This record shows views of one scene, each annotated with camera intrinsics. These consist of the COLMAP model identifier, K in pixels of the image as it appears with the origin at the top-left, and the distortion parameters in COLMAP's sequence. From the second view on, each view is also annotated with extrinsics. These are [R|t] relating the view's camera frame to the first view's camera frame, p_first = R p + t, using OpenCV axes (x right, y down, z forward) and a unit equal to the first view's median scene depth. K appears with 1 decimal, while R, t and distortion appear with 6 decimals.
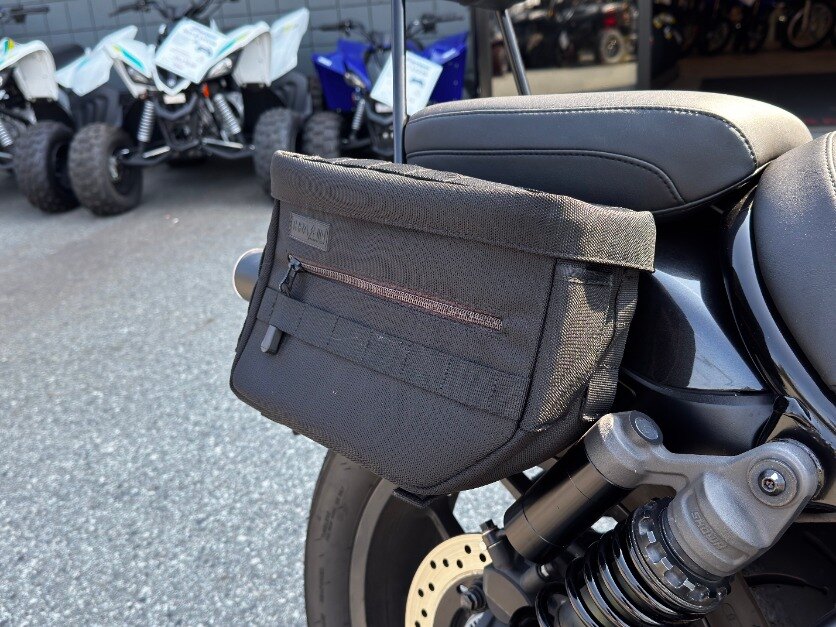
lens RADIAL K [[831.6, 0, 418.0], [0, 831.6, 313.5], [0, 0, 1]] dist [0.128131, -0.263494]
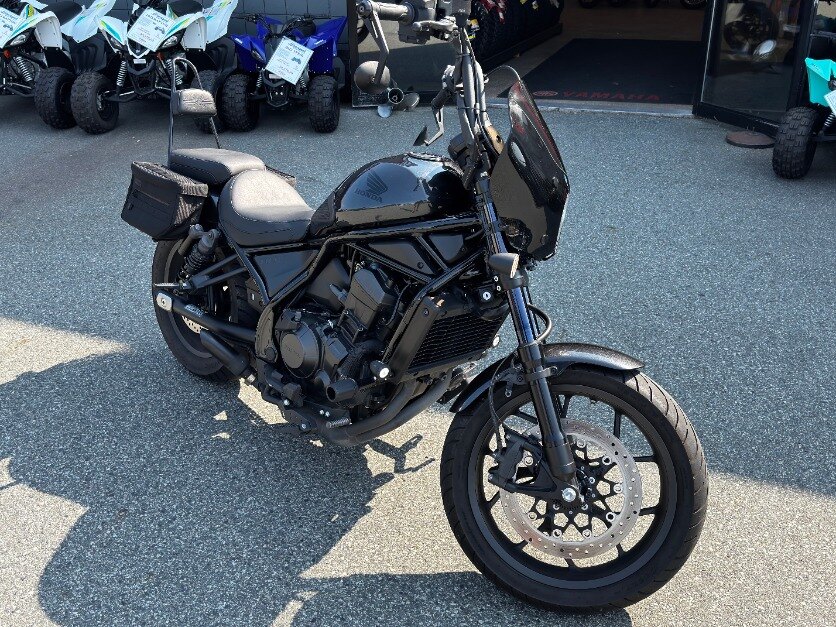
lens RADIAL K [[838.0, 0, 400.4], [0, 838.0, 308.1], [0, 0, 1]] dist [0.138625, -0.327728]
pose [[0.998232, 0.059365, -0.002992, 0.211809], [-0.058633, 0.991695, 0.114466, -0.013313], [0.009762, -0.114088, 0.993423, -0.572385]]
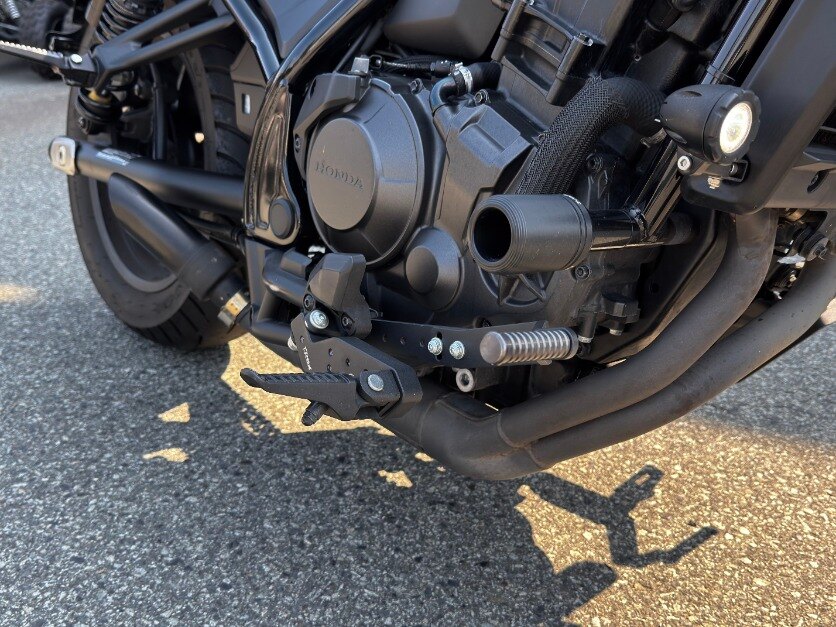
lens RADIAL K [[831.6, 0, 418.0], [0, 831.6, 313.5], [0, 0, 1]] dist [0.128131, -0.263494]
pose [[0.995491, 0.079210, -0.052182, 0.162396], [-0.077284, 0.996287, 0.037938, 0.122199], [0.054993, -0.033734, 0.997917, -0.148143]]
